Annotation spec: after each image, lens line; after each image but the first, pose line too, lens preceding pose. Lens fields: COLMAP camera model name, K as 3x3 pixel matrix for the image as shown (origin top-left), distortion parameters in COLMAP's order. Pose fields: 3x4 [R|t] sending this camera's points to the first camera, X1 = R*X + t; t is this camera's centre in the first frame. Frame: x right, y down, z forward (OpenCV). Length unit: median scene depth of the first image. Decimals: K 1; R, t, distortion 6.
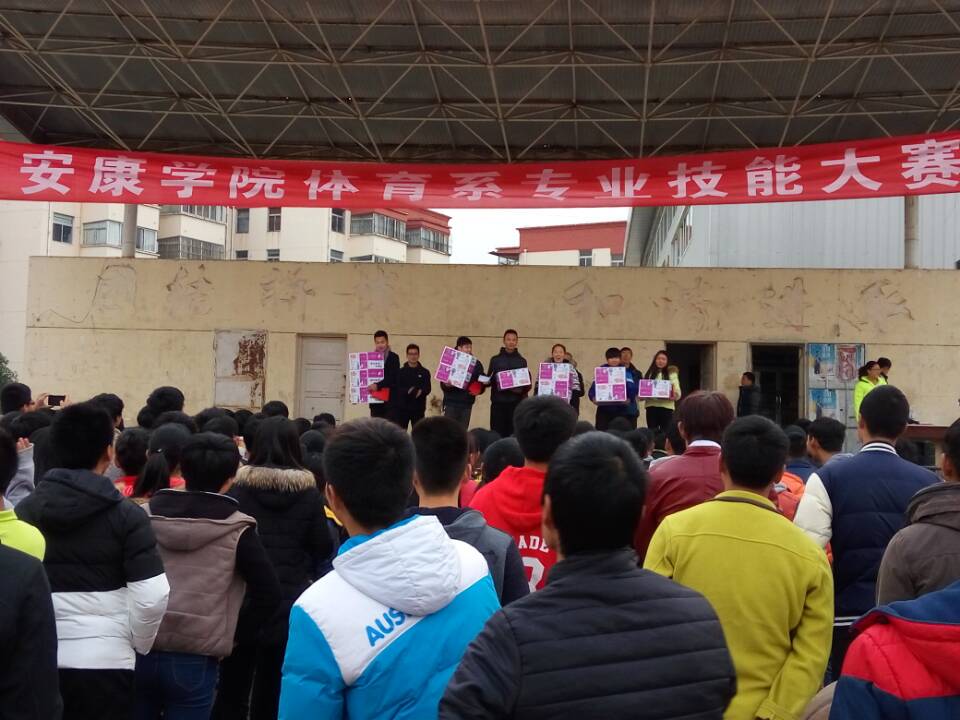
lens RADIAL K [[1159.4, 0, 474.6], [0, 1159.4, 367.0], [0, 0, 1]] dist [0.095969, 0.000000]
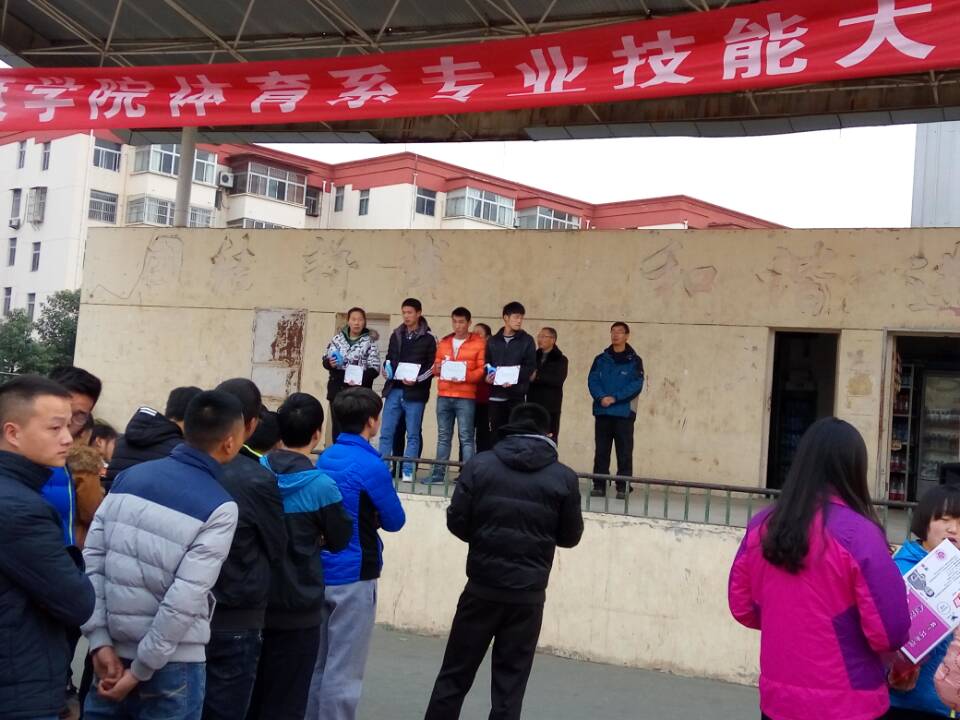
lens RADIAL K [[1159.4, 0, 483.2], [0, 1159.4, 352.2], [0, 0, 1]] dist [0.095969, 0.000000]
pose [[0.955844, 0.024237, -0.292873, 0.207372], [-0.033179, 0.999121, -0.025602, 0.018439], [0.291995, 0.034189, 0.955809, 0.234072]]
